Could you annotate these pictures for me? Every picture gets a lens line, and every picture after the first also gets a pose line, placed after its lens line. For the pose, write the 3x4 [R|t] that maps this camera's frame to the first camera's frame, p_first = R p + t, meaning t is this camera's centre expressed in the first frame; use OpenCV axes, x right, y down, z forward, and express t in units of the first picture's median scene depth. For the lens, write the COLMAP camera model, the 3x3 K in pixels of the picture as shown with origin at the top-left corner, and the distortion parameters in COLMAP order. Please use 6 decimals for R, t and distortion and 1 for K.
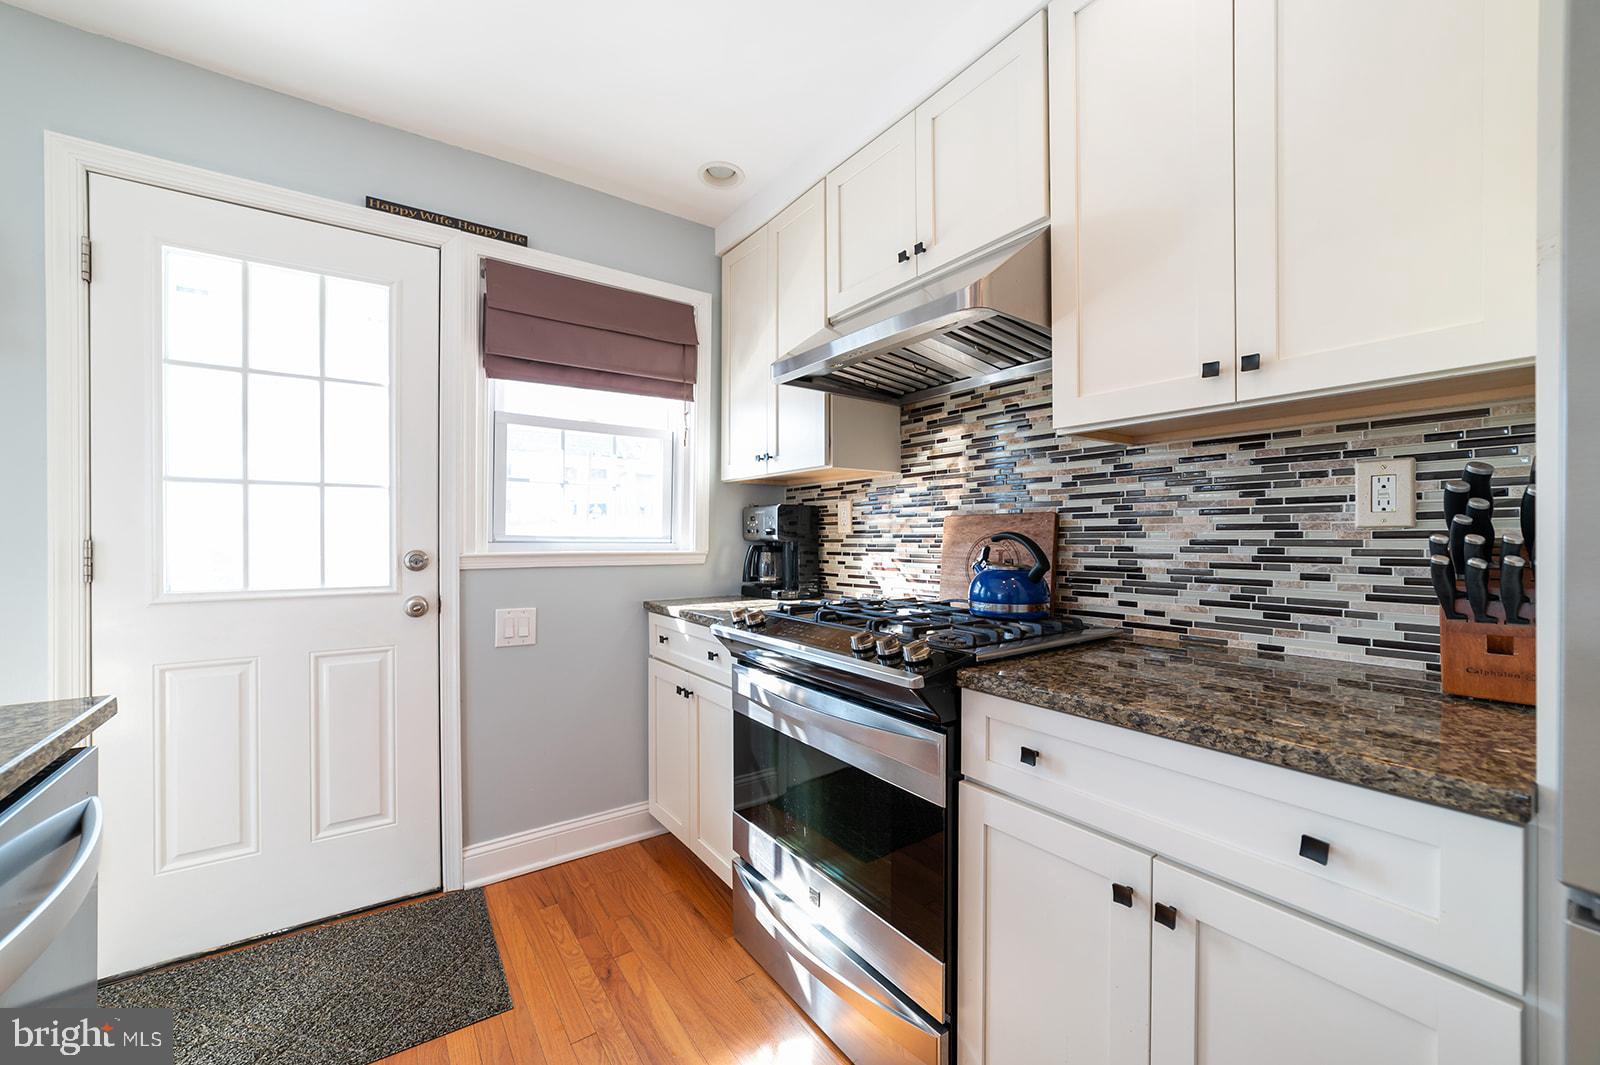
lens RADIAL K [[600.3, 0, 787.5], [0, 600.3, 534.9], [0, 0, 1]] dist [-0.027495, 0.008347]
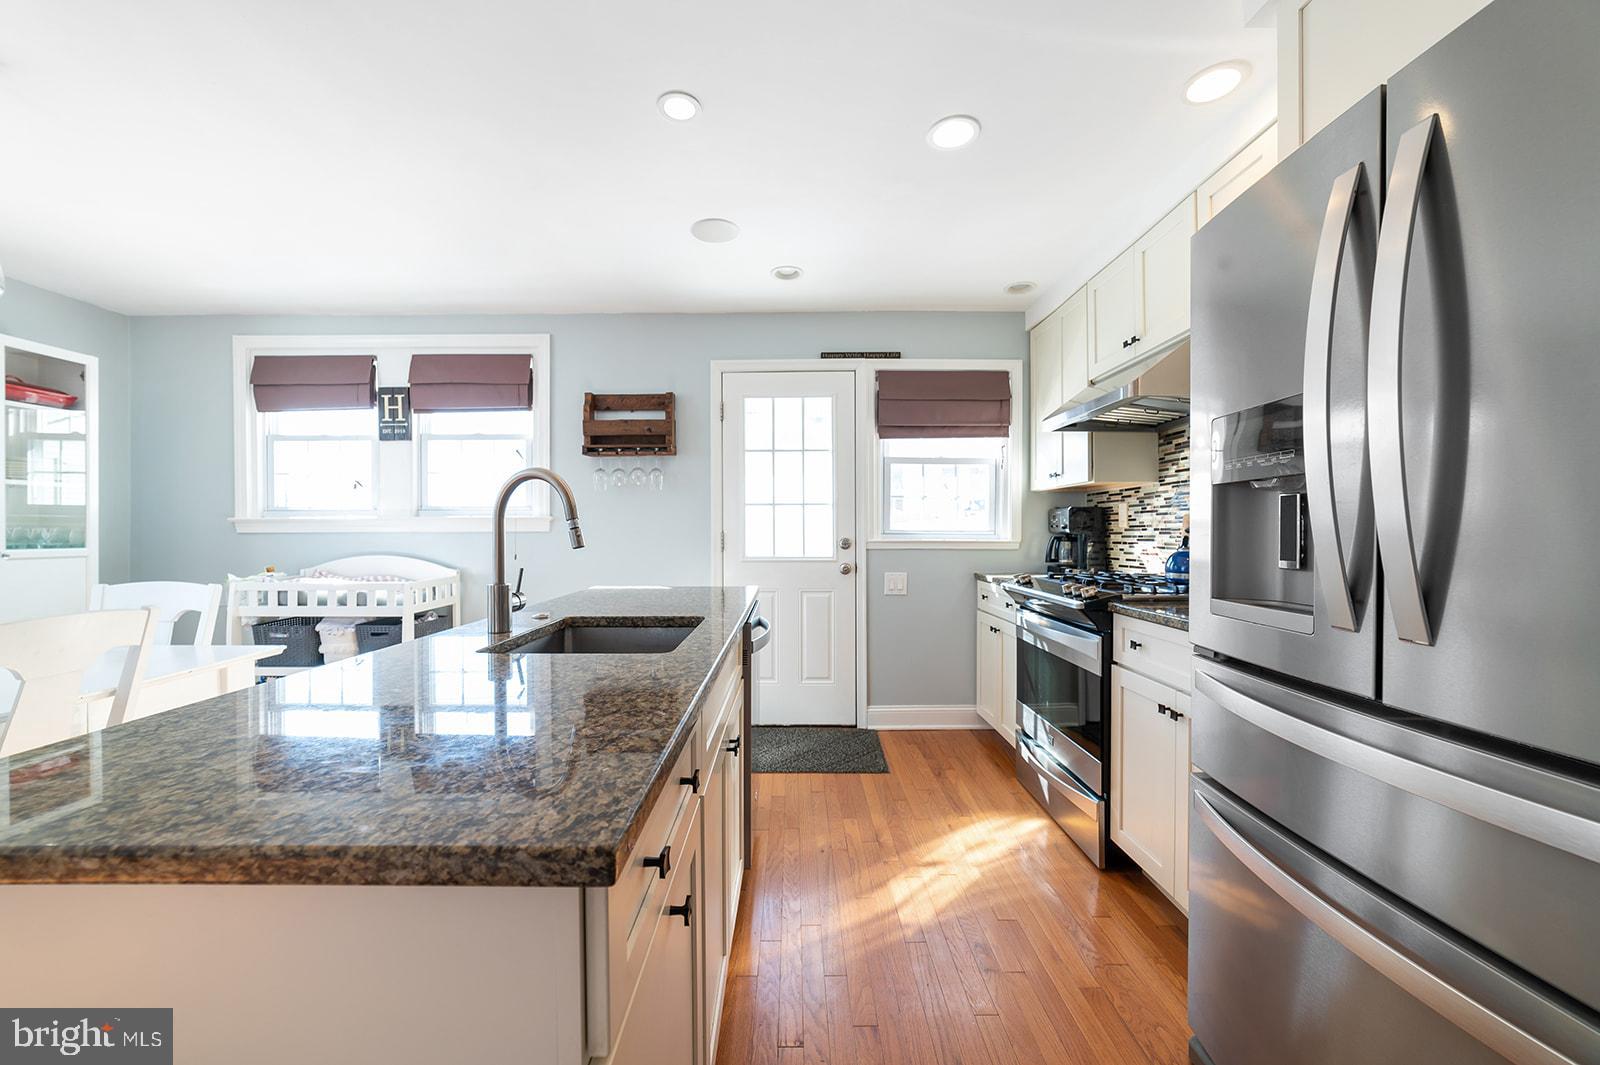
lens RADIAL K [[600.3, 0, 787.5], [0, 600.3, 534.9], [0, 0, 1]] dist [-0.027495, 0.008347]
pose [[0.809412, 0.001855, -0.587238, 0.304289], [0.003104, 0.999968, 0.007437, 0.001835], [0.587232, -0.007842, 0.809380, -0.574184]]
